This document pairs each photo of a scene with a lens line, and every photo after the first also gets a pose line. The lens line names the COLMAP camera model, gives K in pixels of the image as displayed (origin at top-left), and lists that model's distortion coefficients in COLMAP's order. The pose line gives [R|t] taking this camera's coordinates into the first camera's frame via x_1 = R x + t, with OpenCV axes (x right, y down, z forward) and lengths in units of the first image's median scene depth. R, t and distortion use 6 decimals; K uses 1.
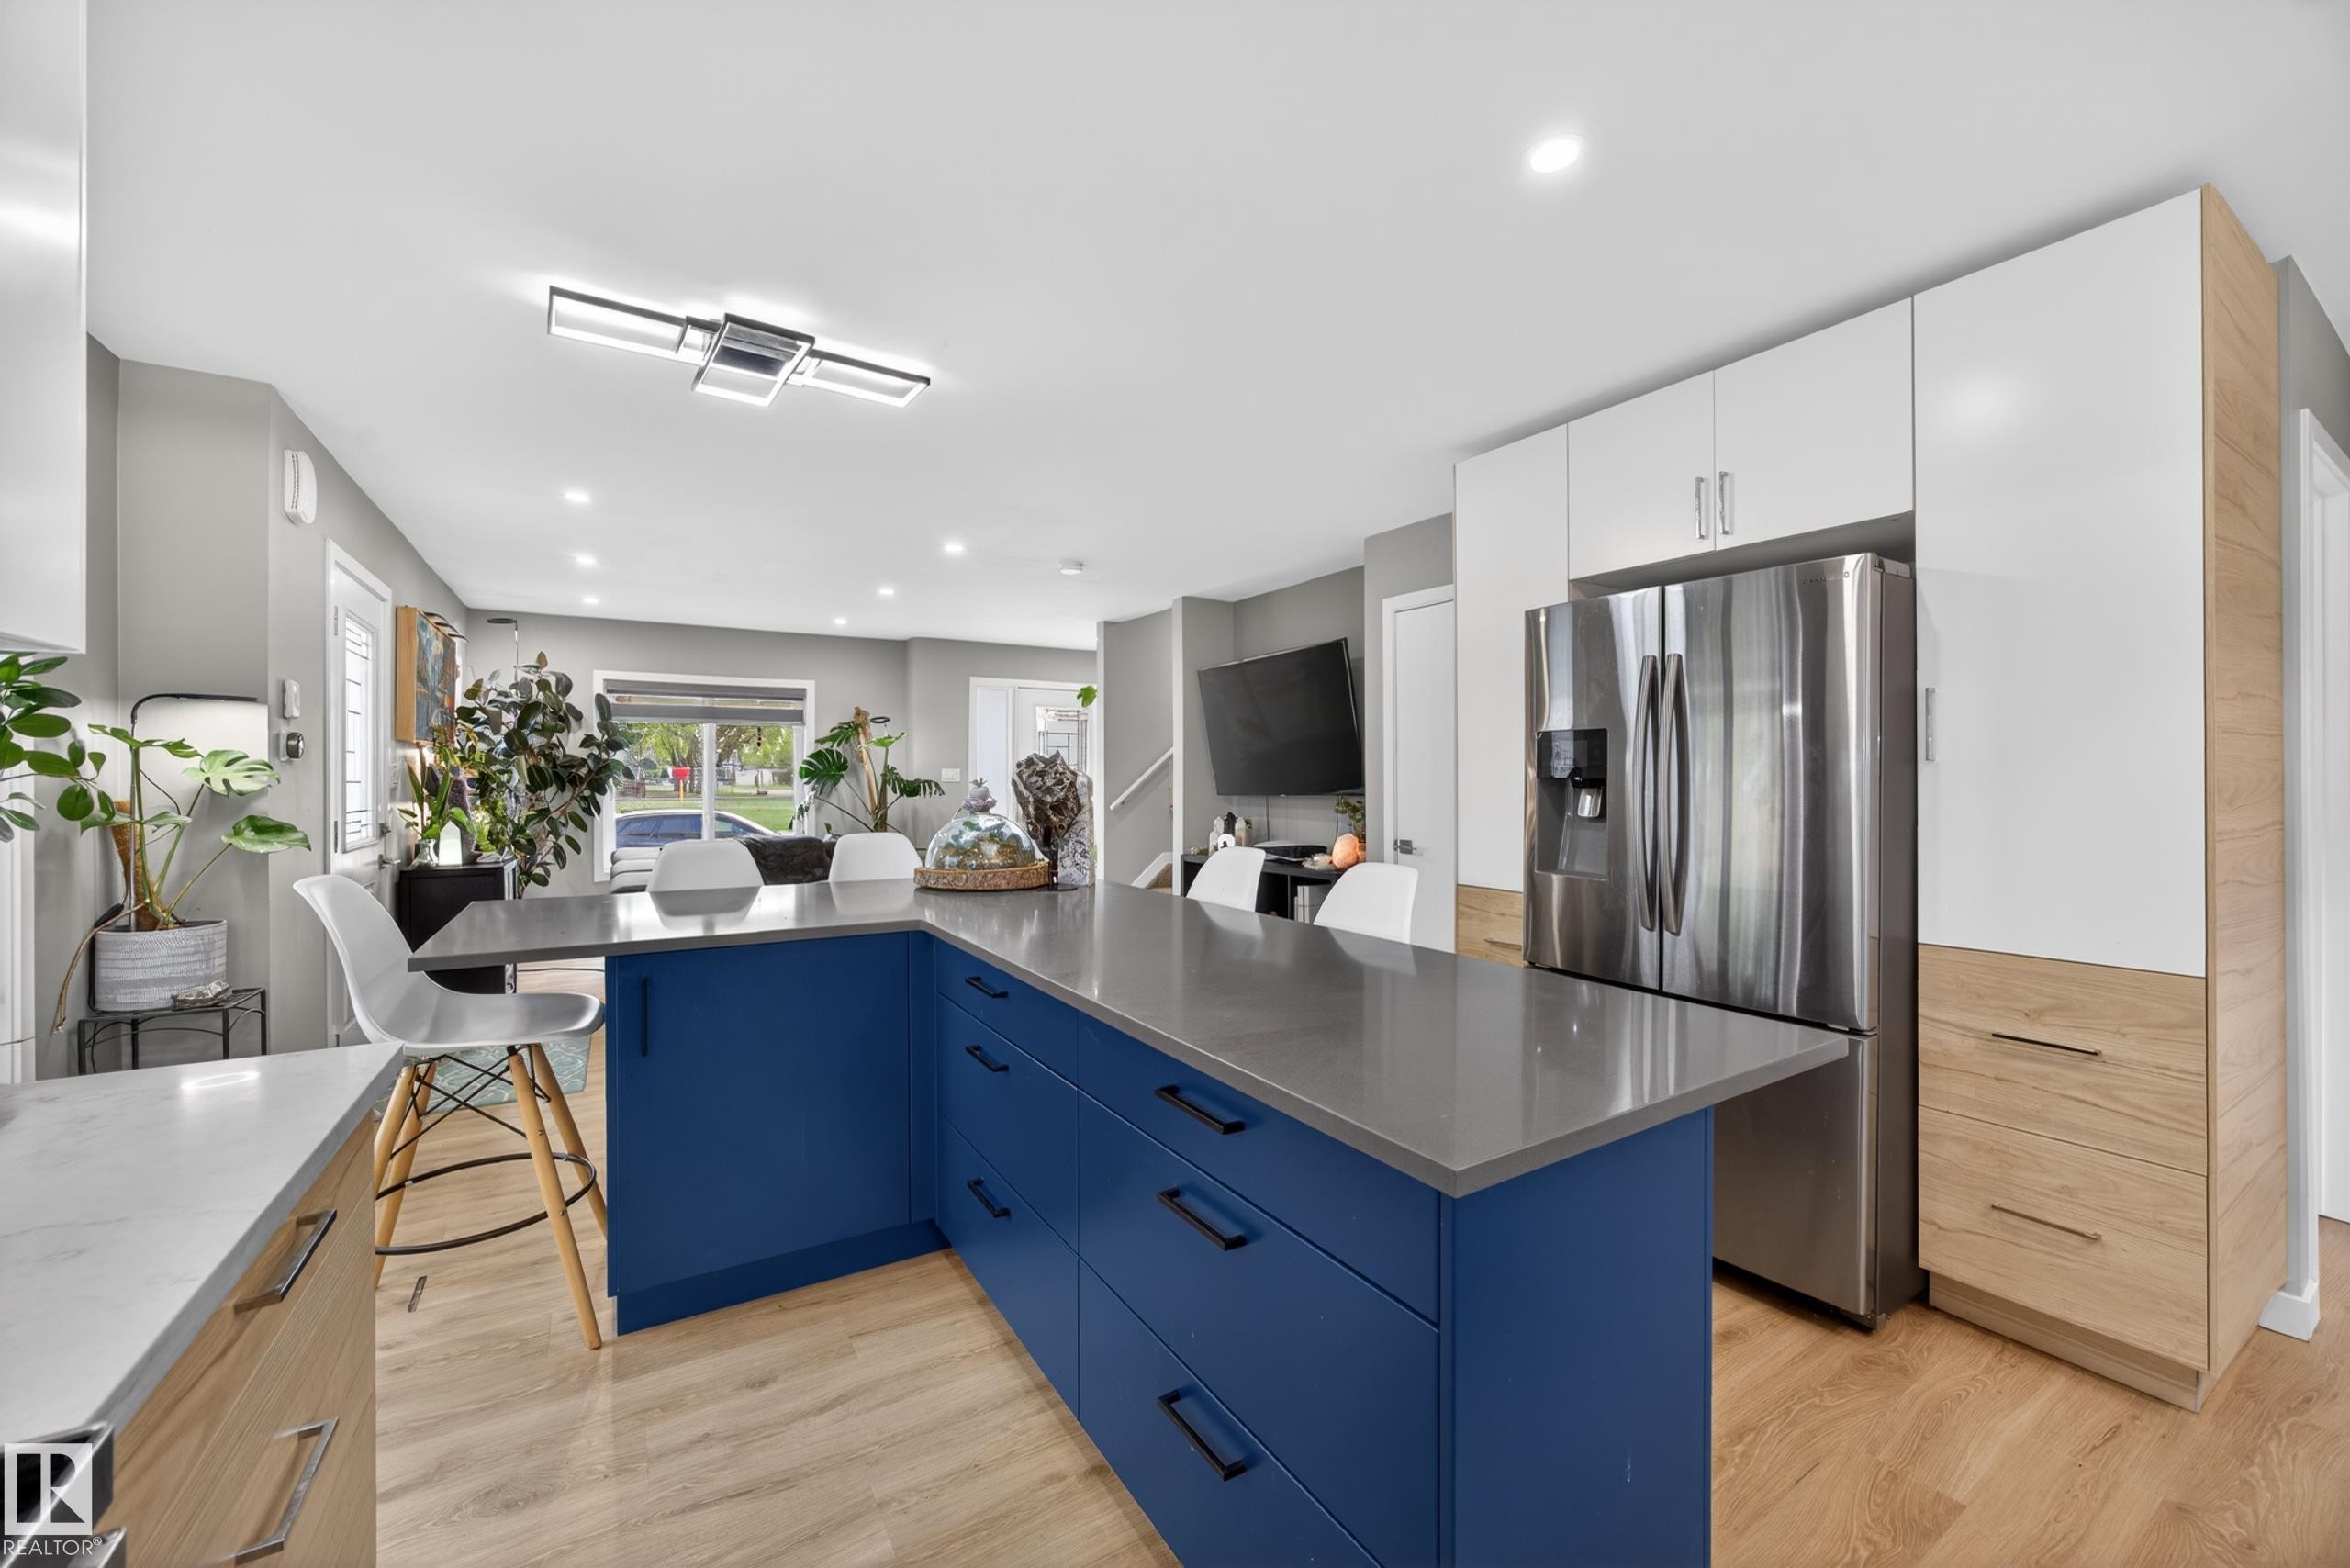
lens RADIAL K [[913.1, 0, 1172.2], [0, 913.1, 777.4], [0, 0, 1]] dist [-0.015496, 0.002626]
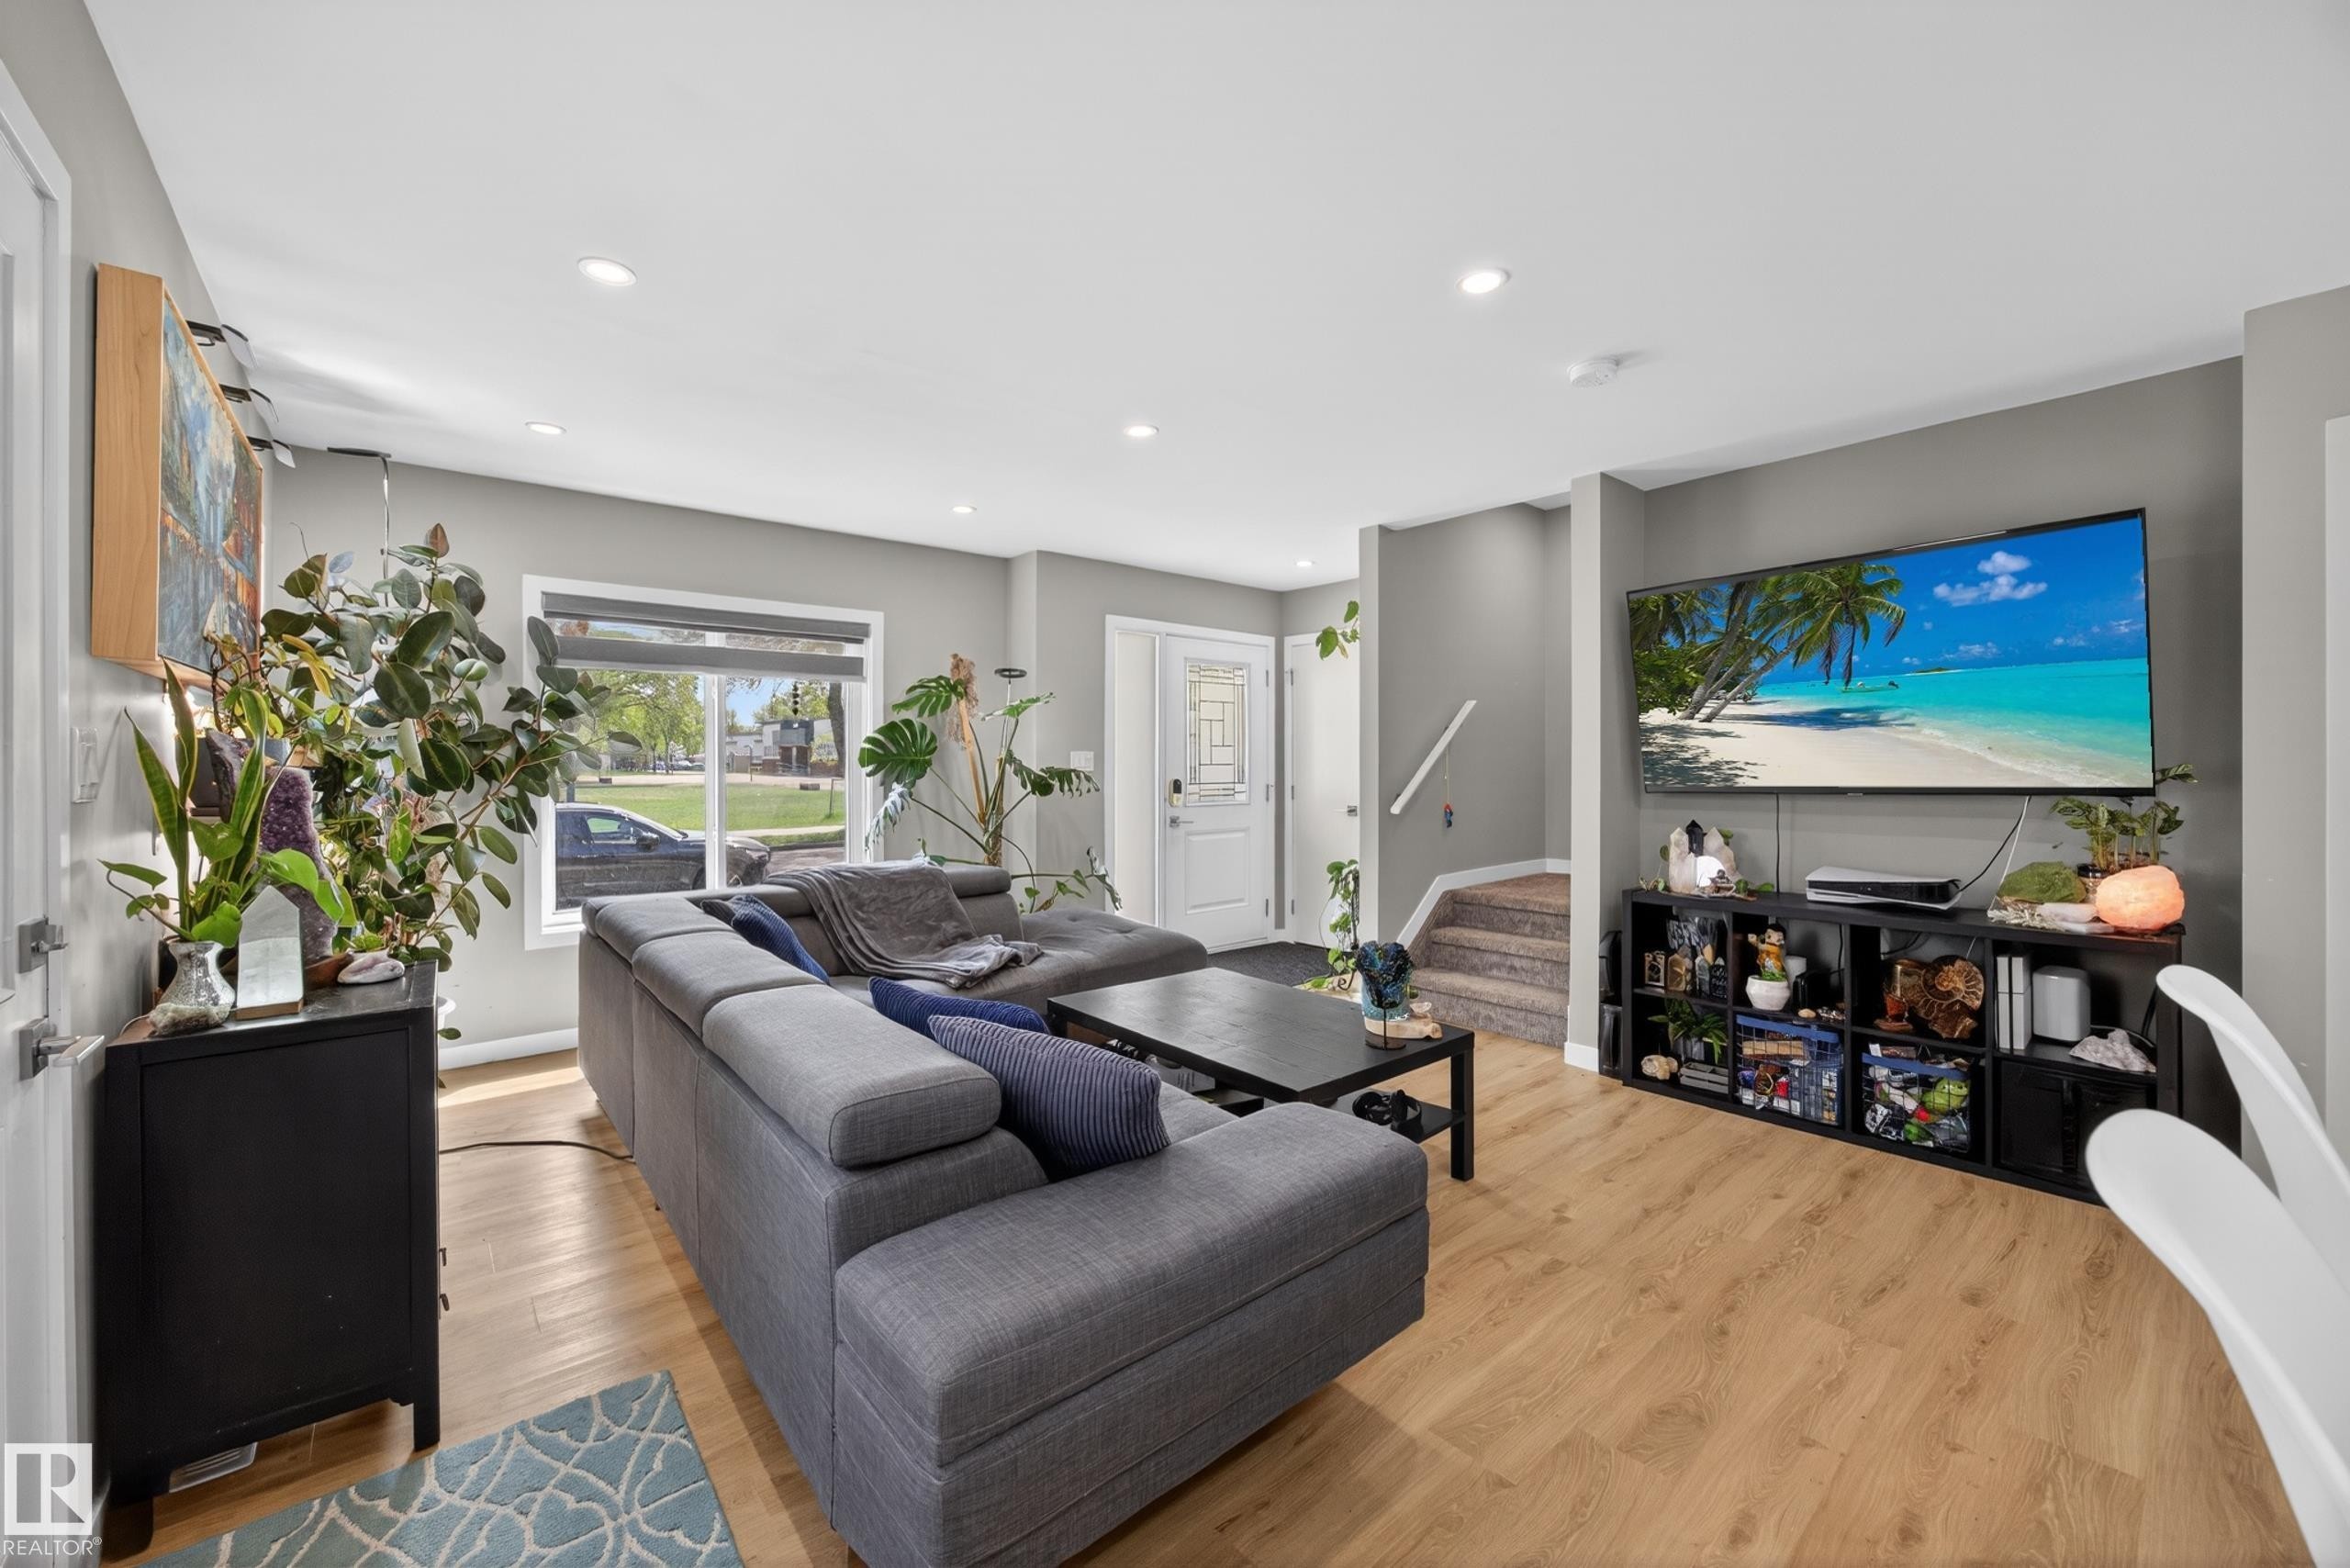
lens RADIAL K [[913.1, 0, 1168.8], [0, 913.1, 761.8], [0, 0, 1]] dist [-0.015496, 0.002626]
pose [[0.989678, -0.001085, 0.143306, -0.369447], [0.001310, 0.999998, -0.001474, -0.000540], [-0.143304, 0.001646, 0.989677, 0.443062]]
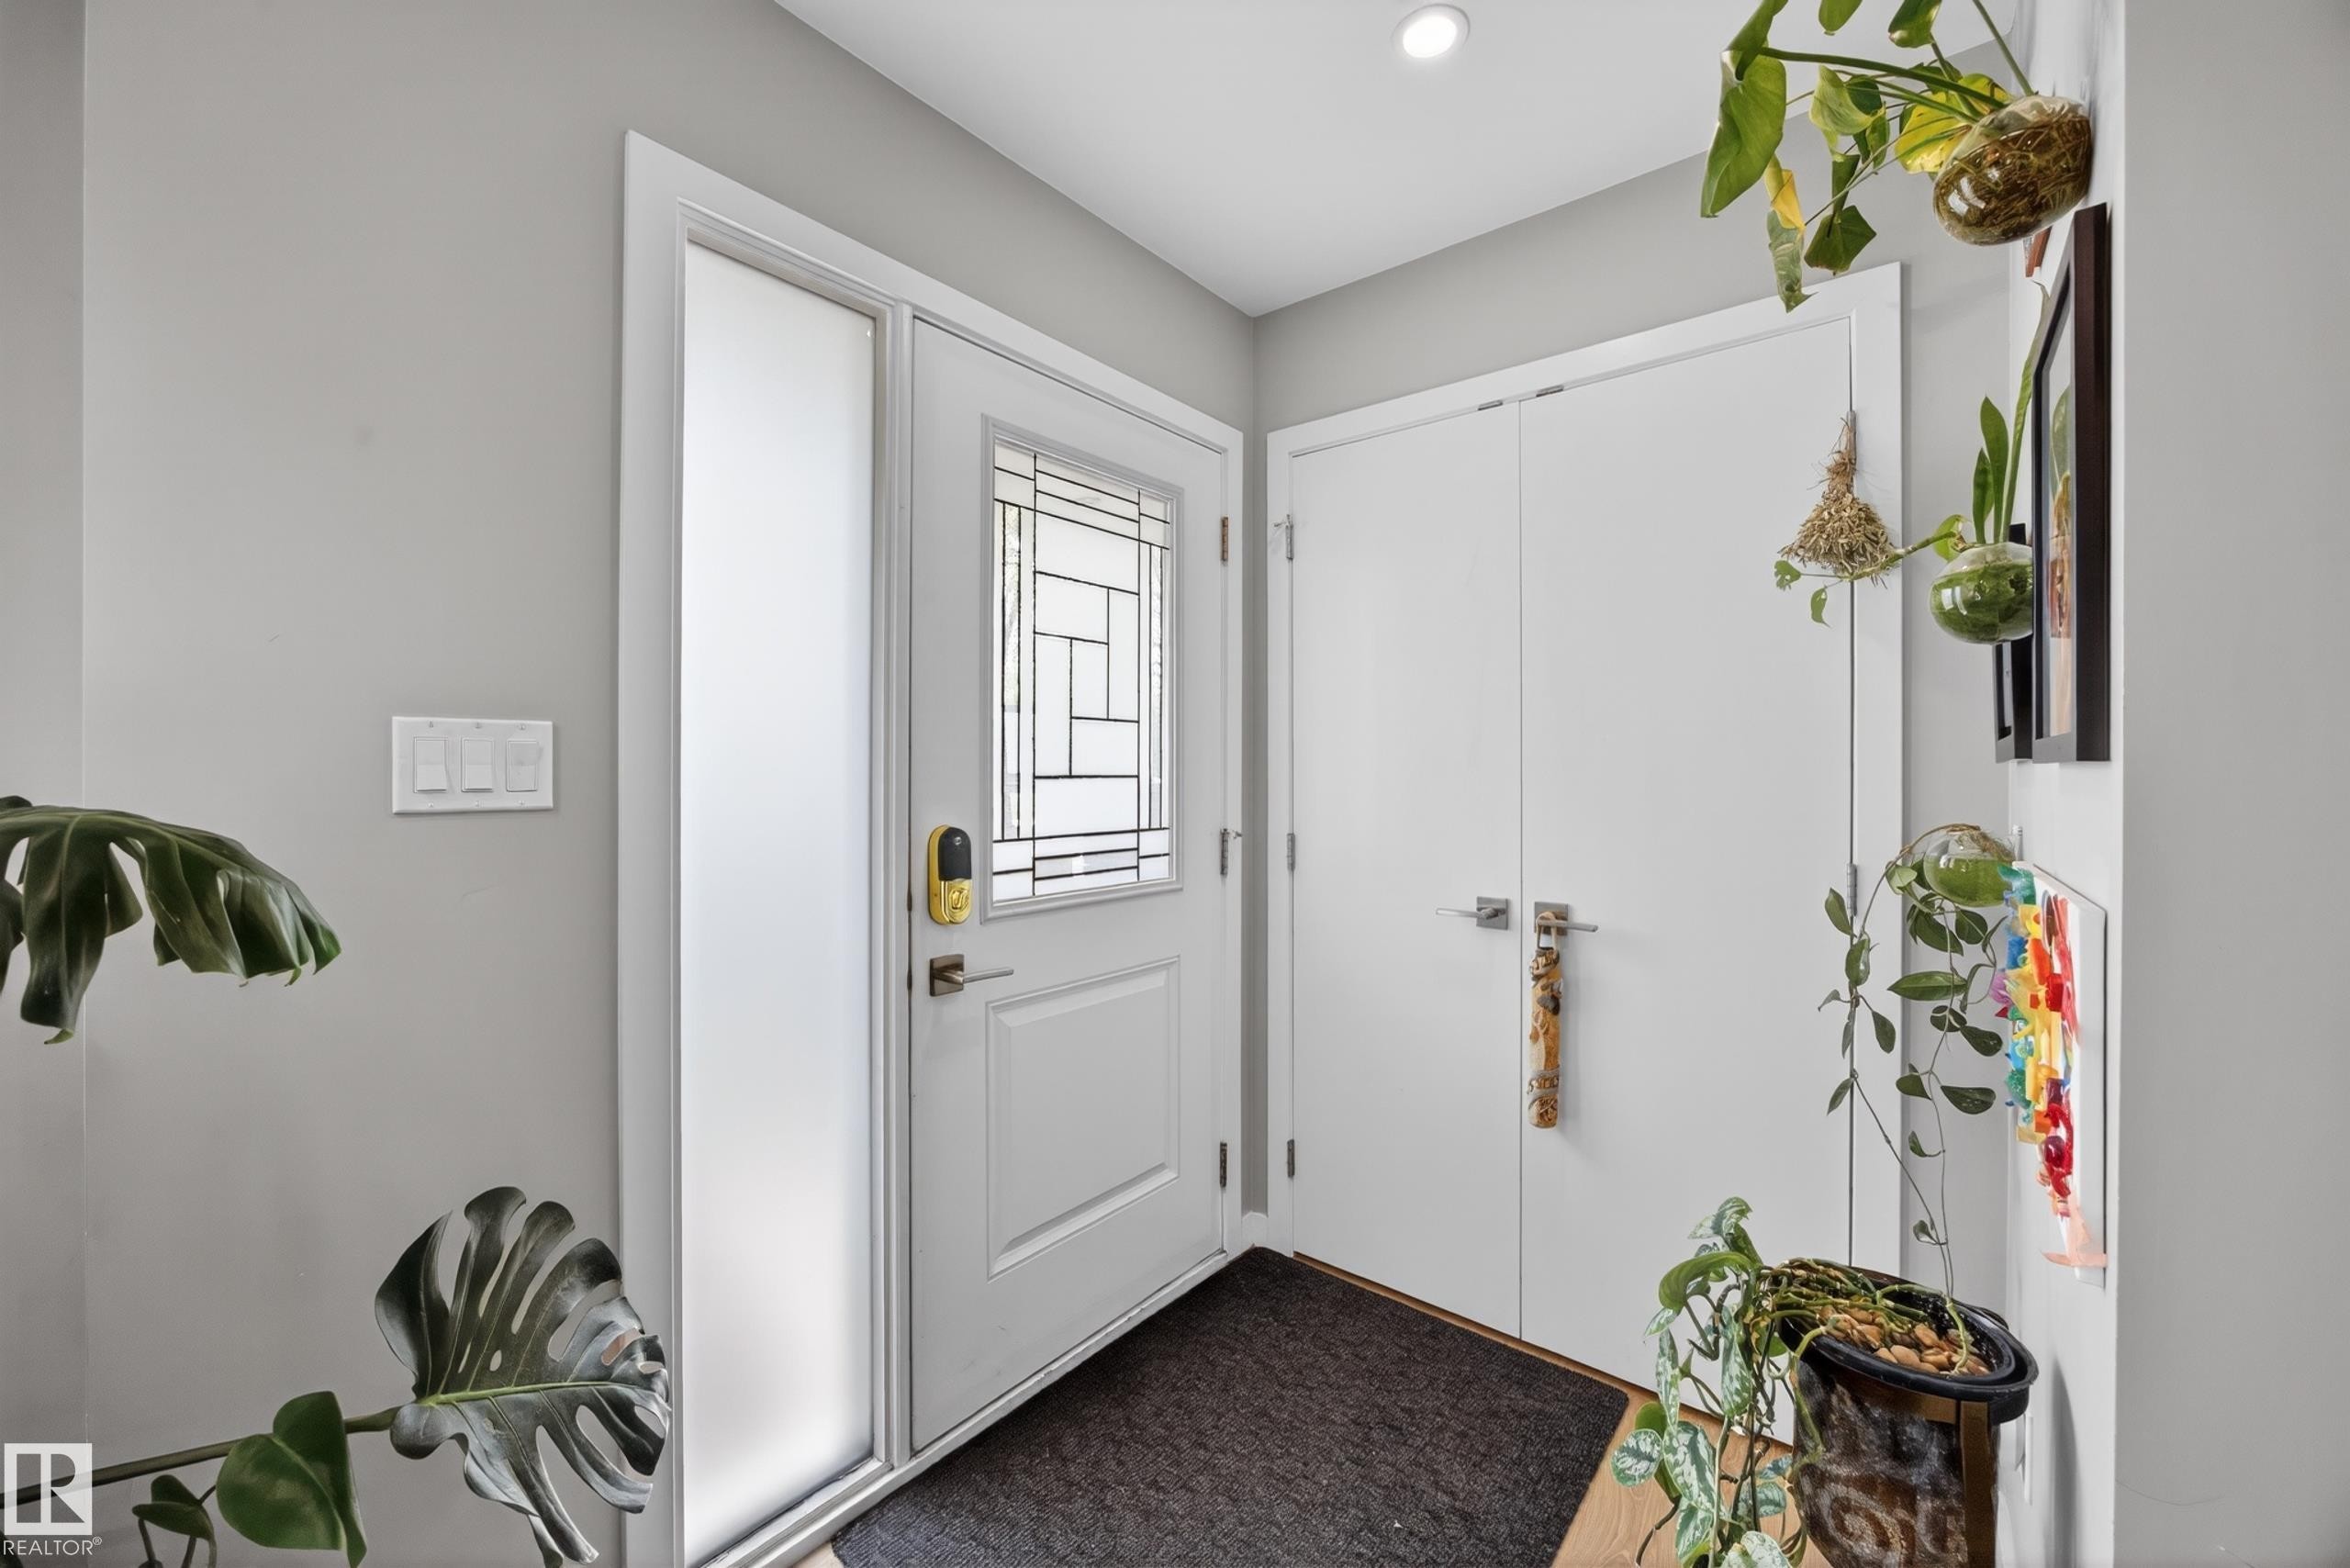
lens RADIAL K [[913.1, 0, 1182.0], [0, 913.1, 775.9], [0, 0, 1]] dist [-0.015496, 0.002626]
pose [[0.947407, -0.002506, 0.320023, -0.244771], [0.001610, 0.999994, 0.003067, 0.000068], [-0.320029, -0.002390, 0.947405, 1.117393]]
